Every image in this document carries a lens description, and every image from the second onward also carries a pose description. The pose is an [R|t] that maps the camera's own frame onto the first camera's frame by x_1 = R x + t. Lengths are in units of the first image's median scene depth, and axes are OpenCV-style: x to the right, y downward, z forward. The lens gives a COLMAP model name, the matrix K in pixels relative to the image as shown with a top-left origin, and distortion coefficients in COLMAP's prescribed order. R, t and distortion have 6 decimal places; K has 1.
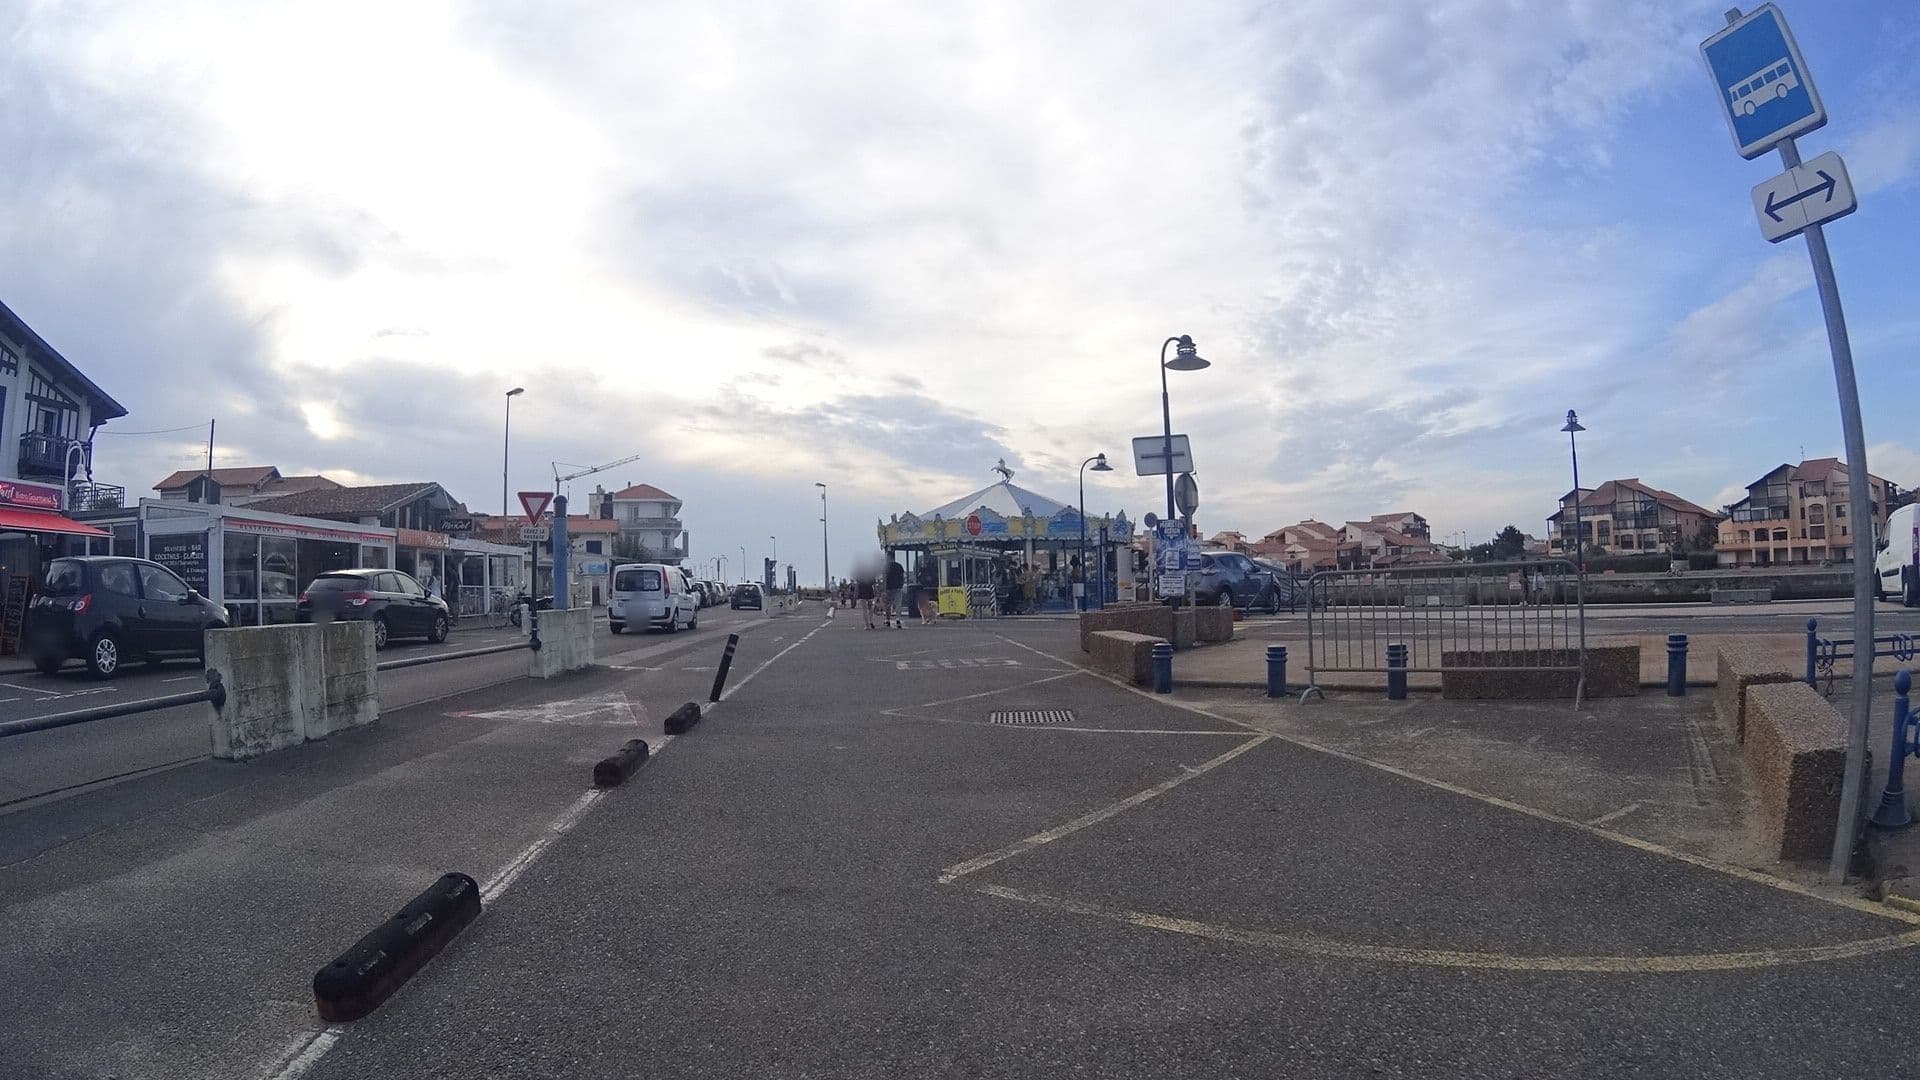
lens RADIAL K [[778.7, 0, 960.0], [0, 778.7, 540.0], [0, 0, 1]] dist [-0.000053, -0.002525]
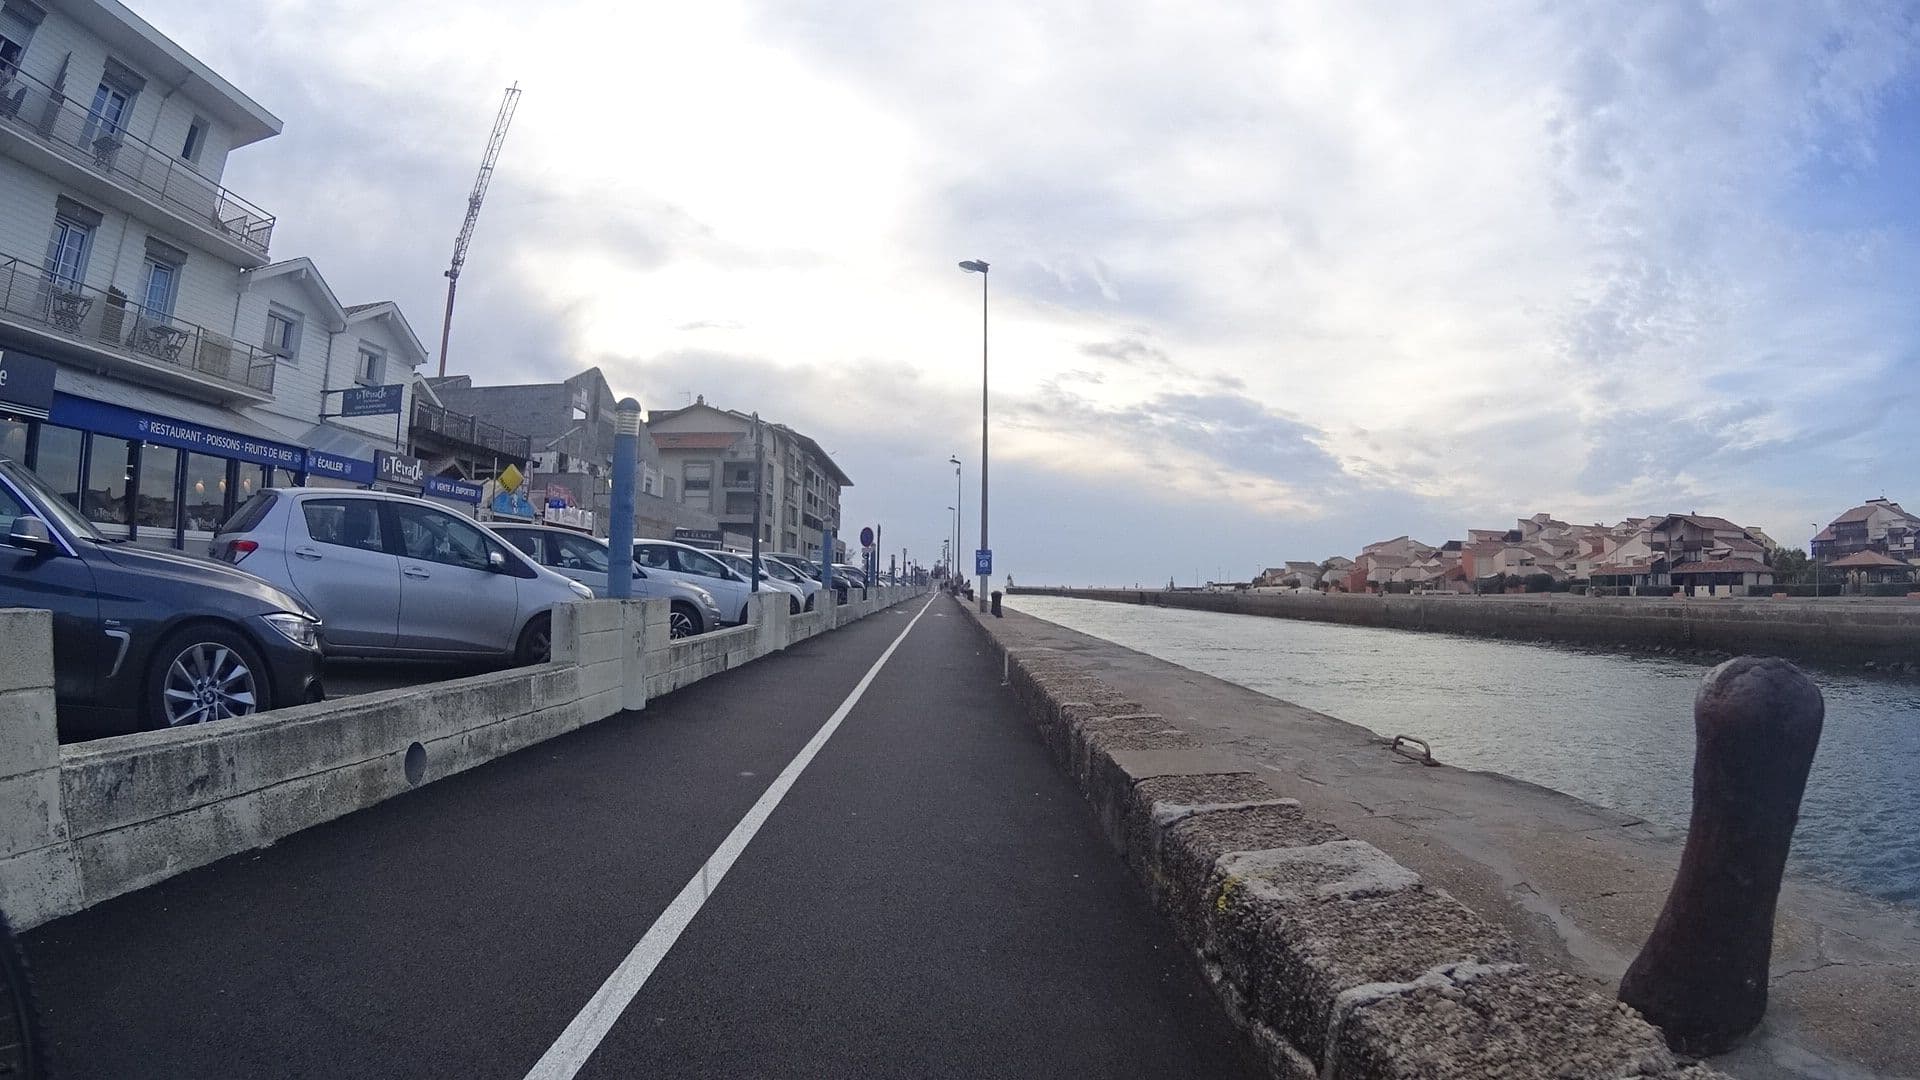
lens RADIAL K [[778.7, 0, 960.0], [0, 778.7, 540.0], [0, 0, 1]] dist [-0.000053, -0.002525]
pose [[0.997563, 0.029815, -0.063076, -0.288672], [-0.029688, 0.999555, 0.002941, 0.001300], [0.063136, -0.001061, 0.998004, 0.005014]]
